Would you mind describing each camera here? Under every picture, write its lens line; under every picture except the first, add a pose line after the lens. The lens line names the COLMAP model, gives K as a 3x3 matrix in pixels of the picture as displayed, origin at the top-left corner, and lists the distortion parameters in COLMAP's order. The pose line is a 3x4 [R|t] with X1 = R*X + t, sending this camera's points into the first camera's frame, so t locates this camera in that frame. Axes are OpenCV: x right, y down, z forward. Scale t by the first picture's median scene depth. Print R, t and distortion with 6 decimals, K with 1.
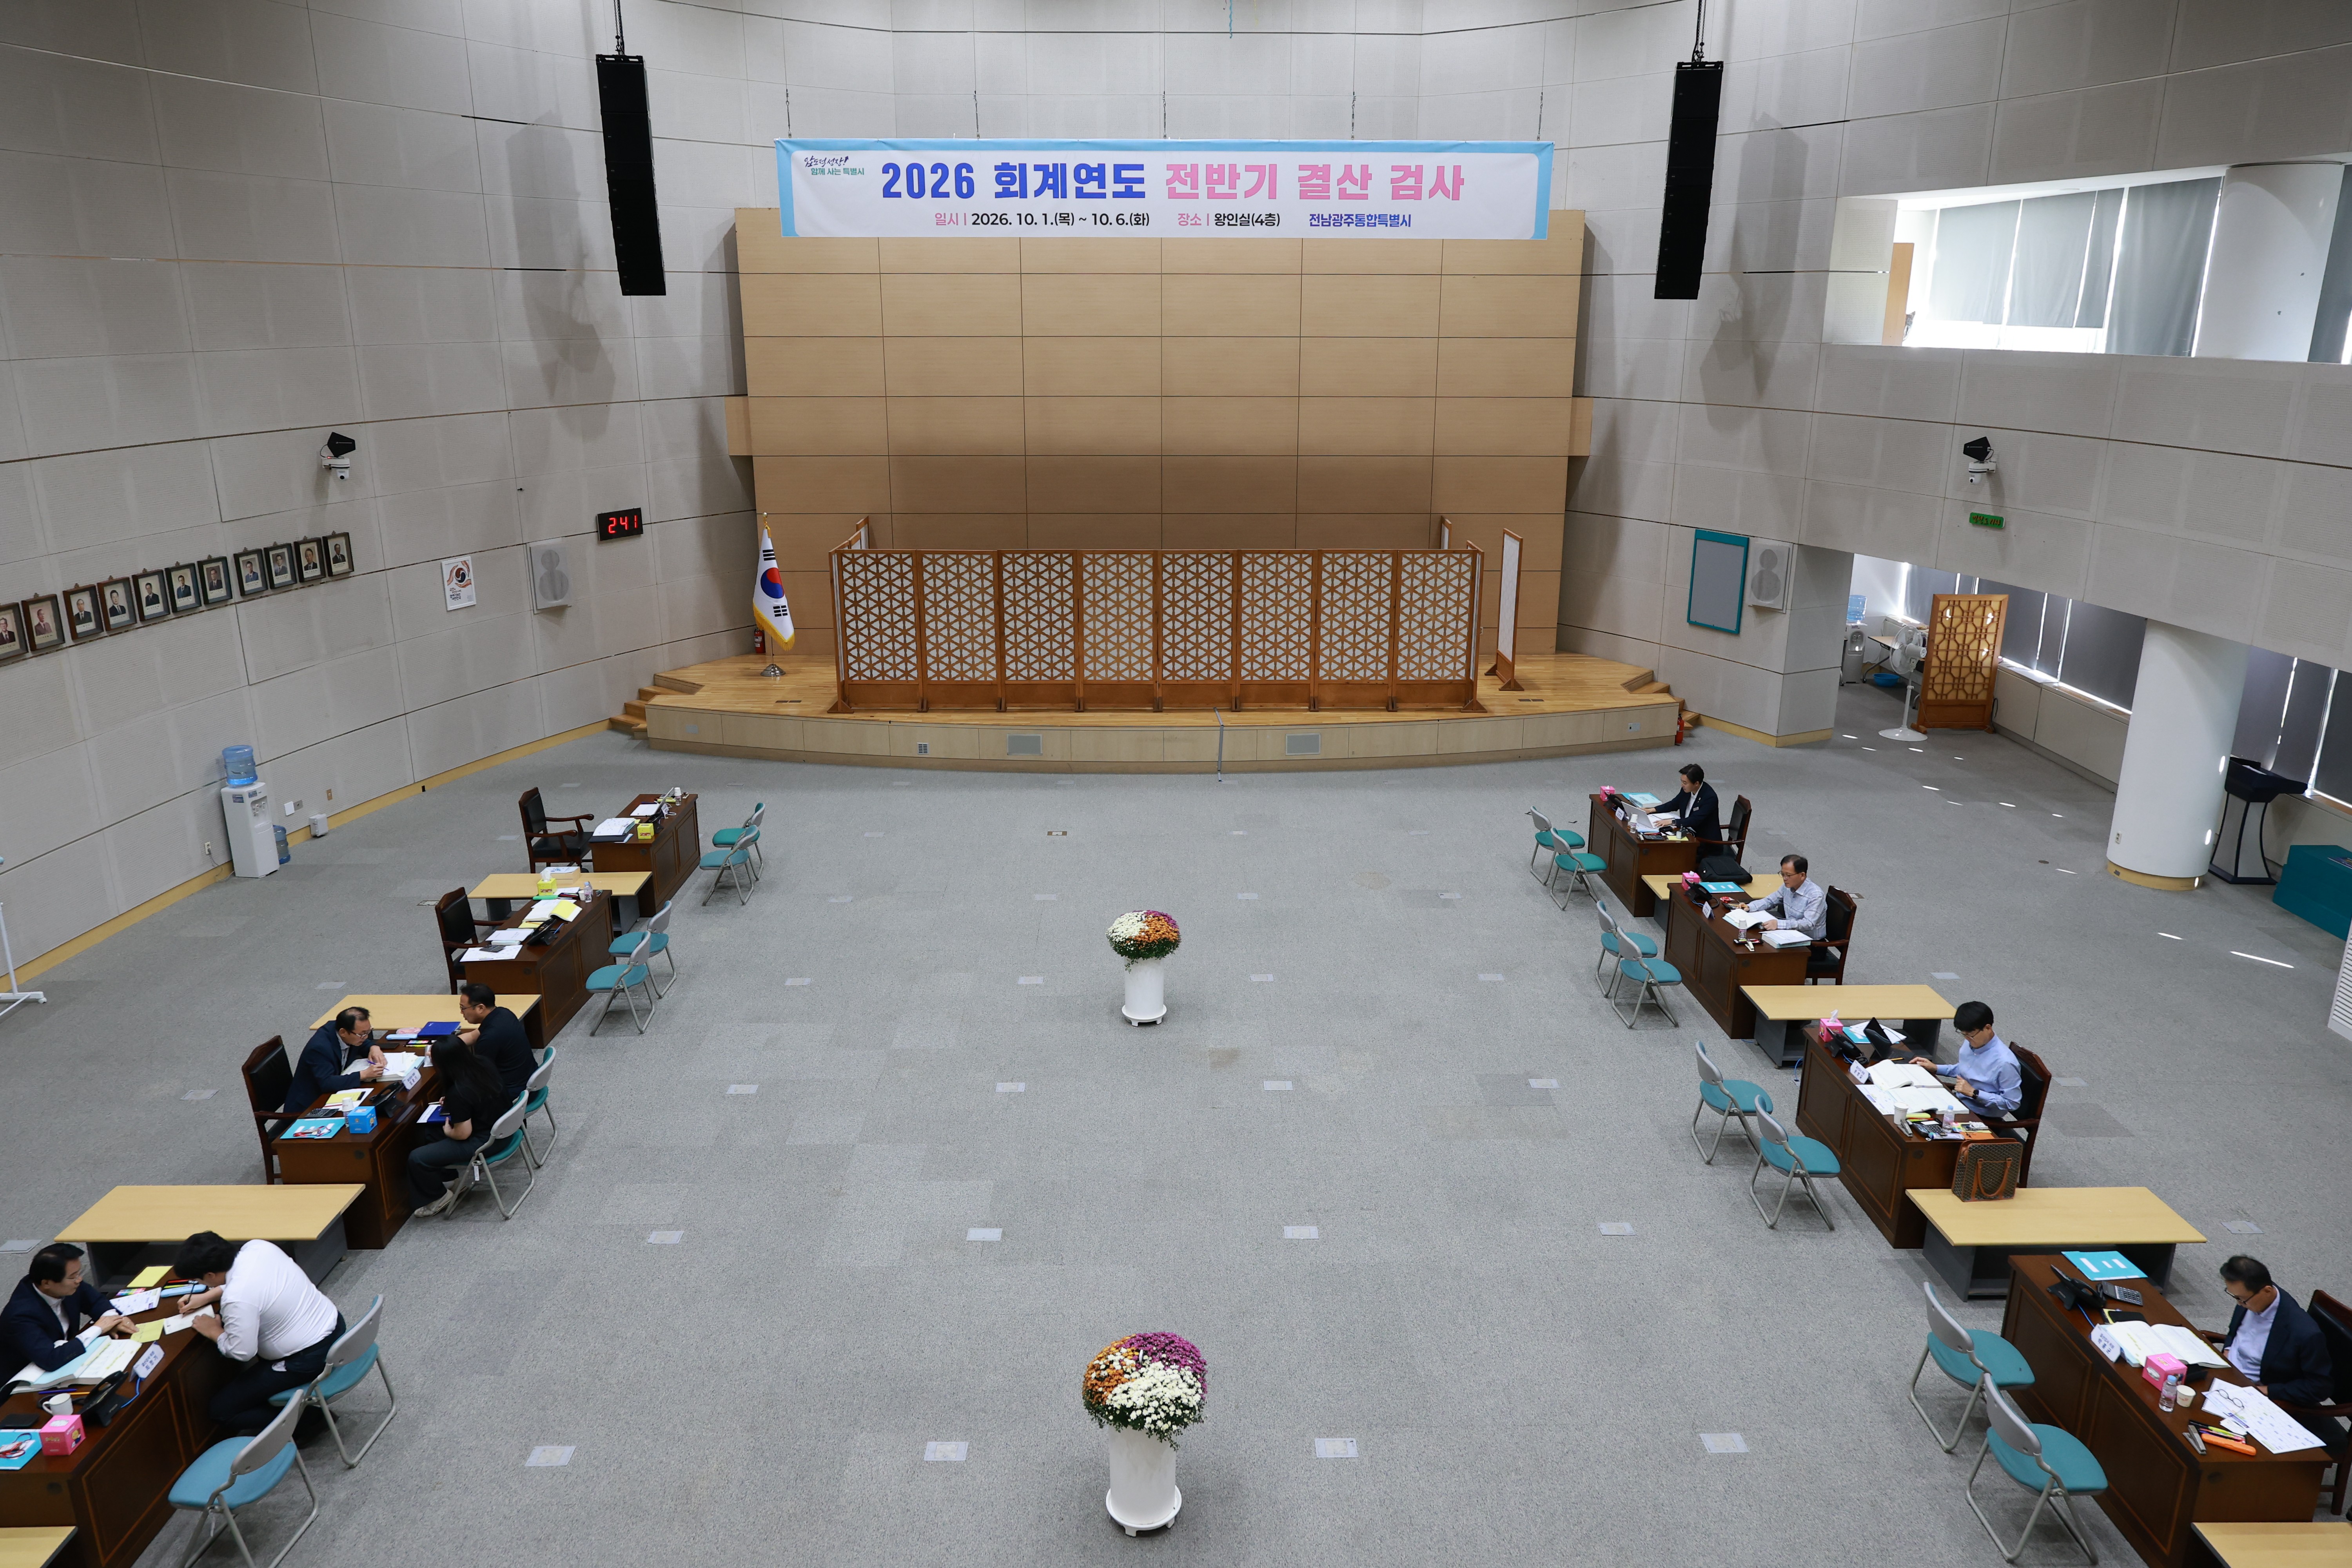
lens RADIAL K [[1620.5, 0, 1168.9], [0, 1620.5, 781.4], [0, 0, 1]] dist [0.007310, 0.000792]
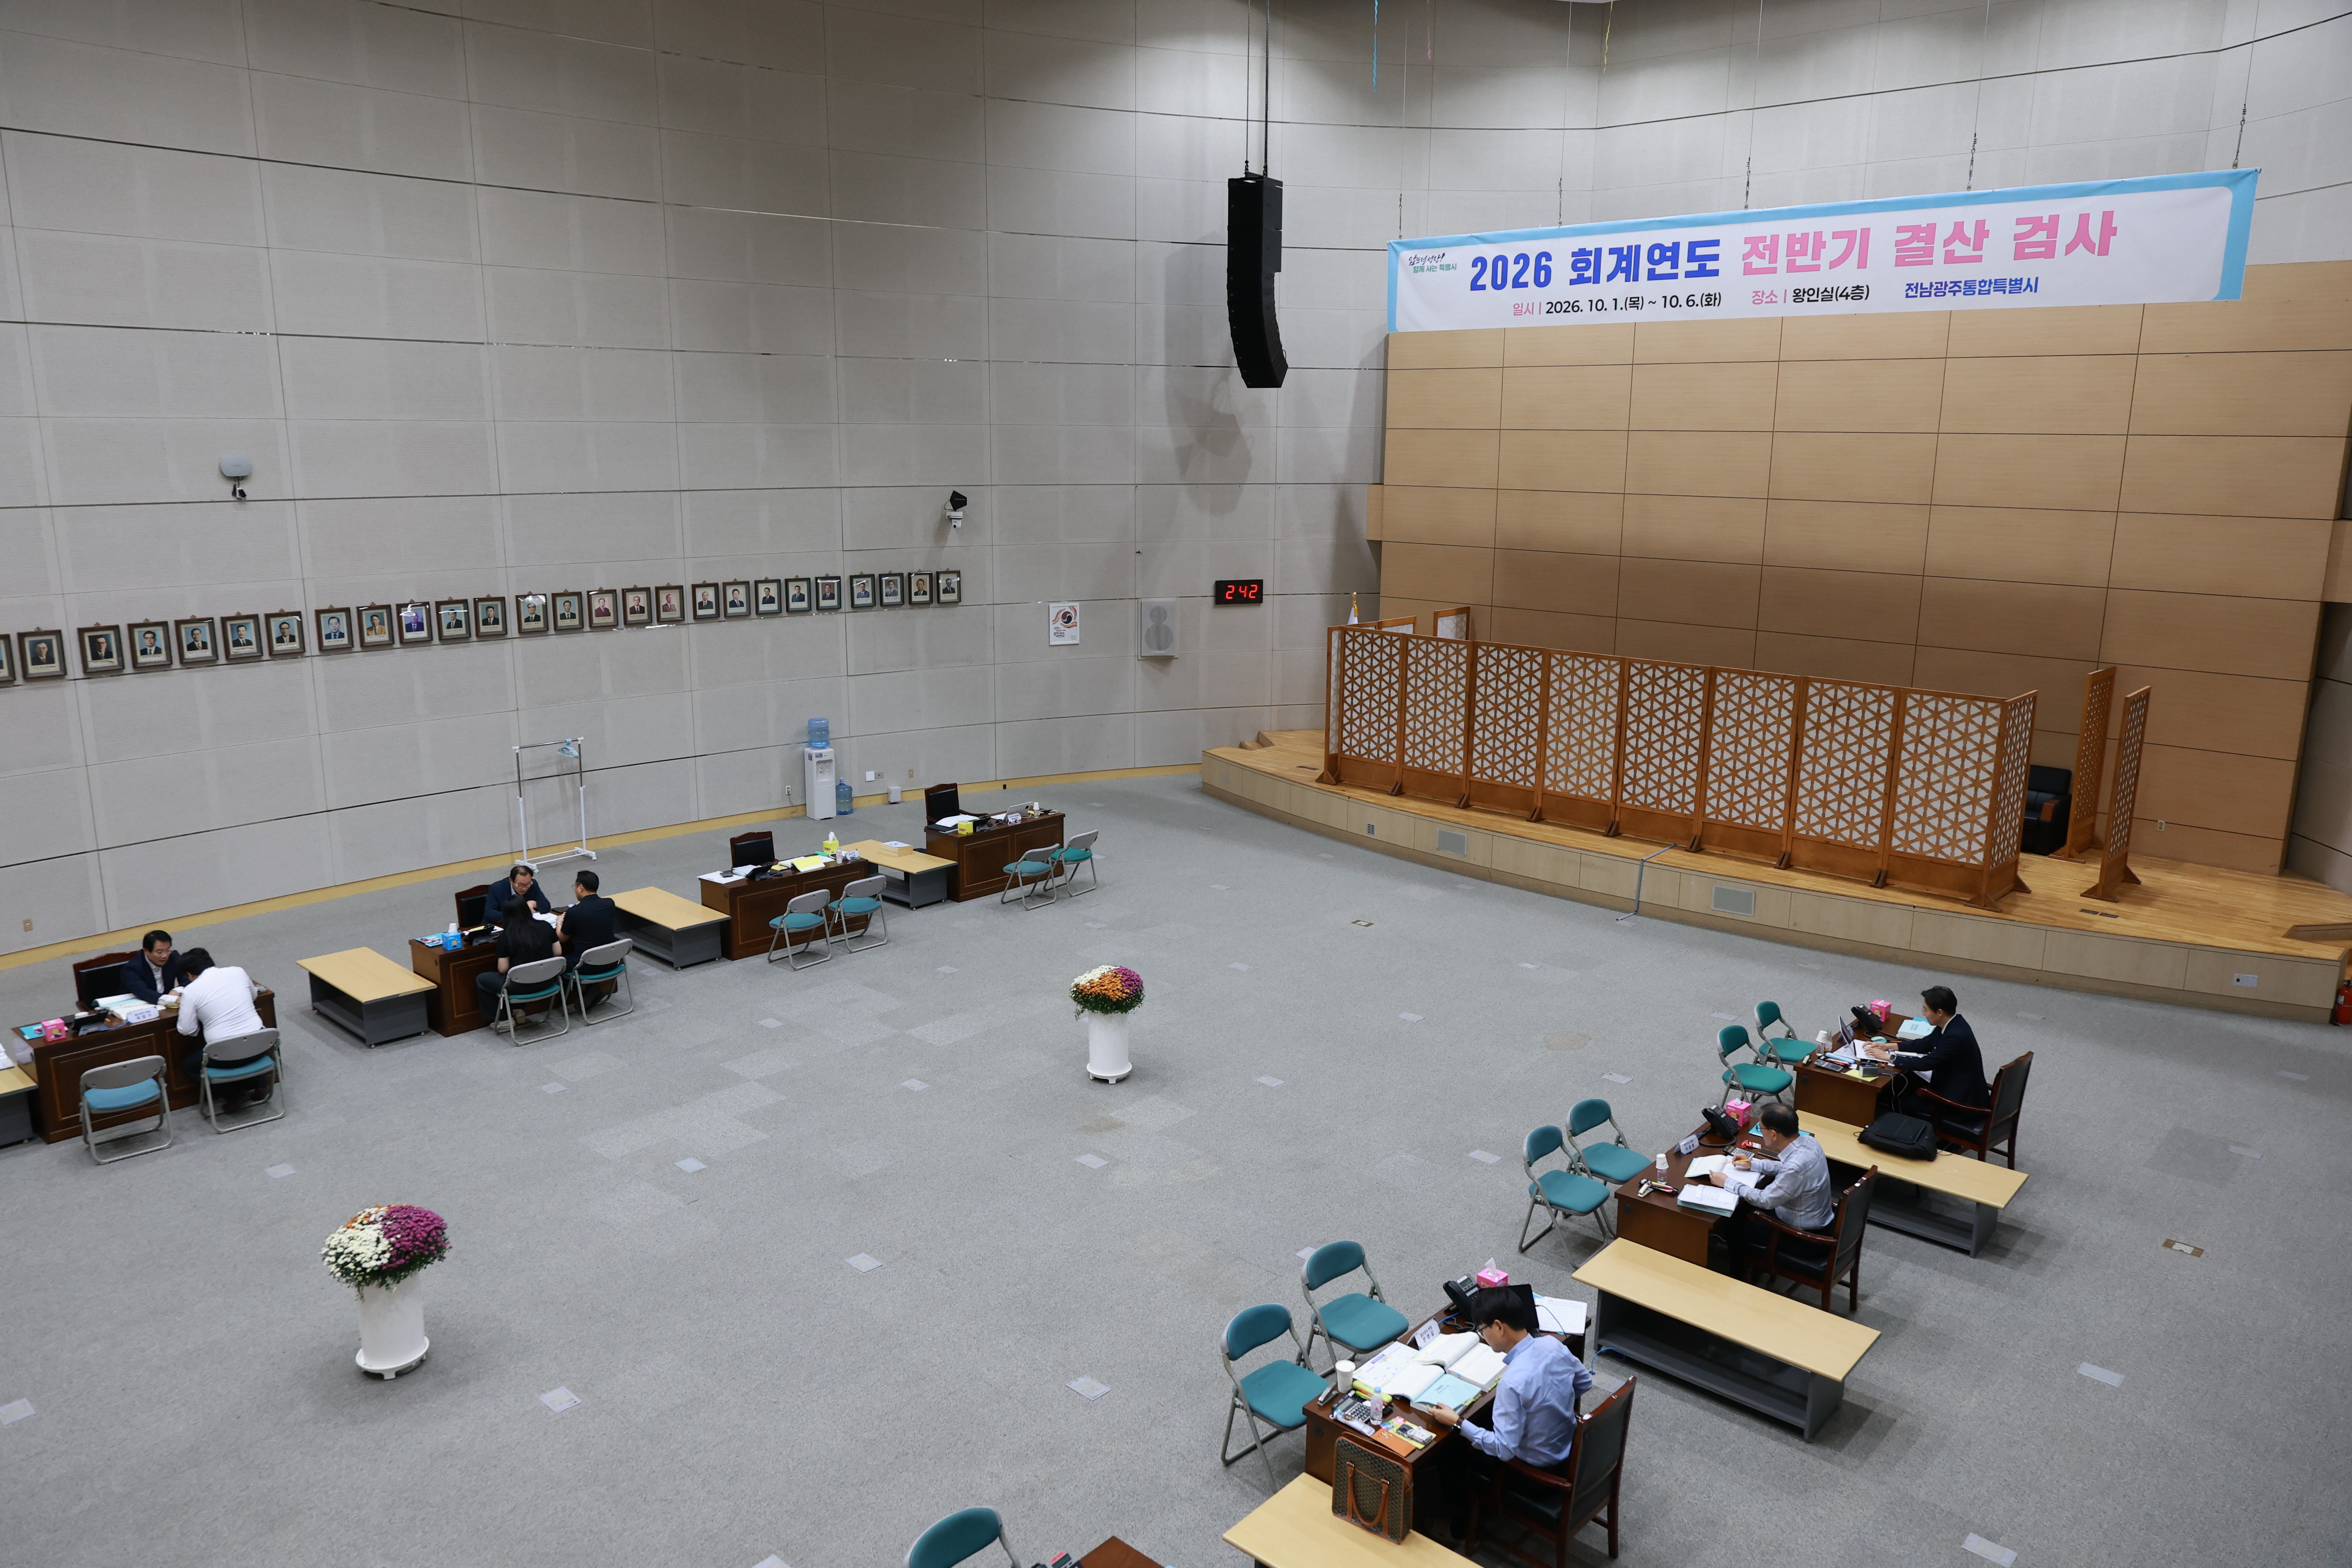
lens RADIAL K [[1620.5, 0, 1168.9], [0, 1620.5, 781.4], [0, 0, 1]] dist [0.007310, 0.000792]
pose [[0.728412, 0.151858, -0.668098, 0.410400], [-0.203267, 0.979123, 0.000937, -0.024053], [0.654292, 0.135119, 0.744073, 0.169182]]
